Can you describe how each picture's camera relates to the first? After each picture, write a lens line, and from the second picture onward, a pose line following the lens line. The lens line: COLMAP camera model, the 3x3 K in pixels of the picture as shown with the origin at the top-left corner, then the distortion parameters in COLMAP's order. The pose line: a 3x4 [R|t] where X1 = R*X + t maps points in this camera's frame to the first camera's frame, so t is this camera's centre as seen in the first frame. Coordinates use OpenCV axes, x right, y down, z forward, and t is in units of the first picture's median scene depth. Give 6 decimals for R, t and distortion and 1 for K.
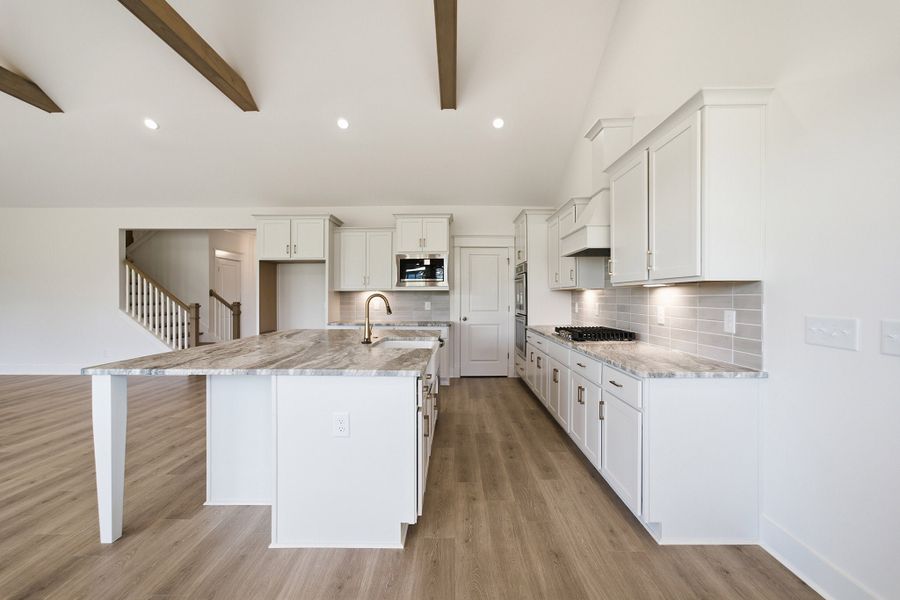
lens RADIAL K [[388.9, 0, 450.0], [0, 388.9, 300.0], [0, 0, 1]] dist [-0.002342, 0.000118]
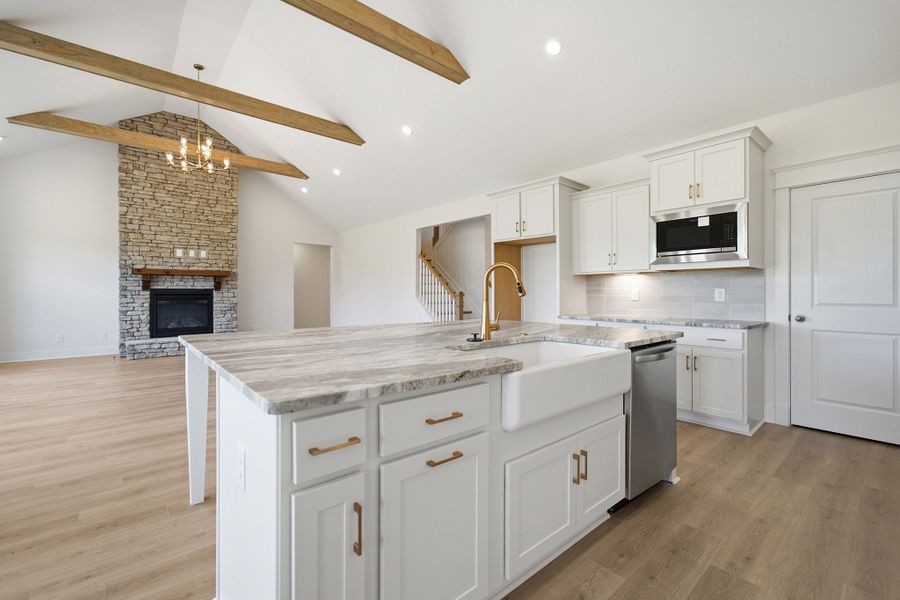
lens RADIAL K [[388.7, 0, 446.7], [0, 388.7, 292.9], [0, 0, 1]] dist [0.008236, 0.000238]
pose [[0.656433, -0.001450, -0.754383, 0.135718], [-0.004068, 0.999977, -0.005462, 0.019040], [0.754373, 0.006654, 0.656412, 0.306479]]
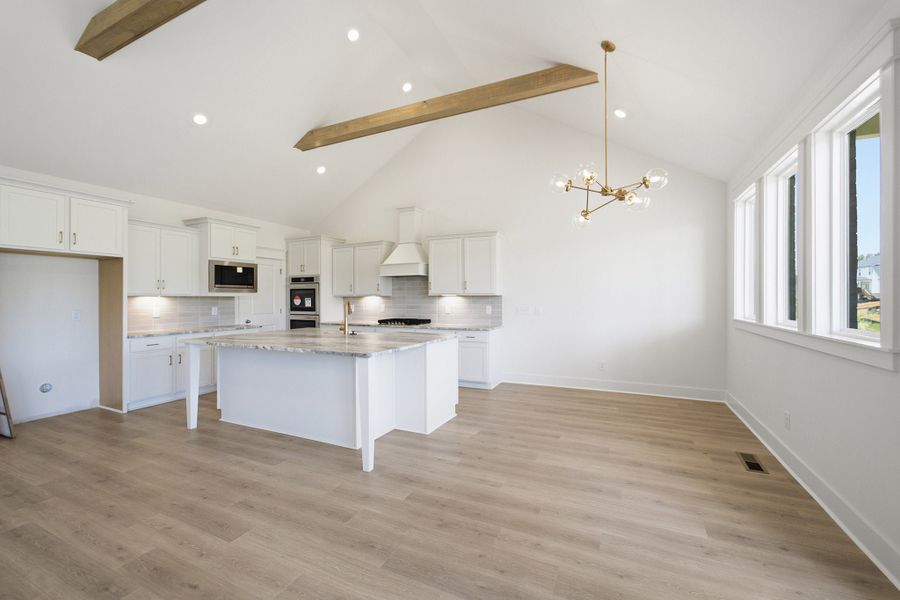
lens RADIAL K [[376.2, 0, 450.0], [0, 376.2, 300.0], [0, 0, 1]] dist [0.000735, 0.000762]
pose [[0.417435, -0.007519, 0.908676, -0.755932], [0.010963, 0.999935, 0.003238, -0.011097], [-0.908641, 0.008610, 0.417490, 0.051074]]
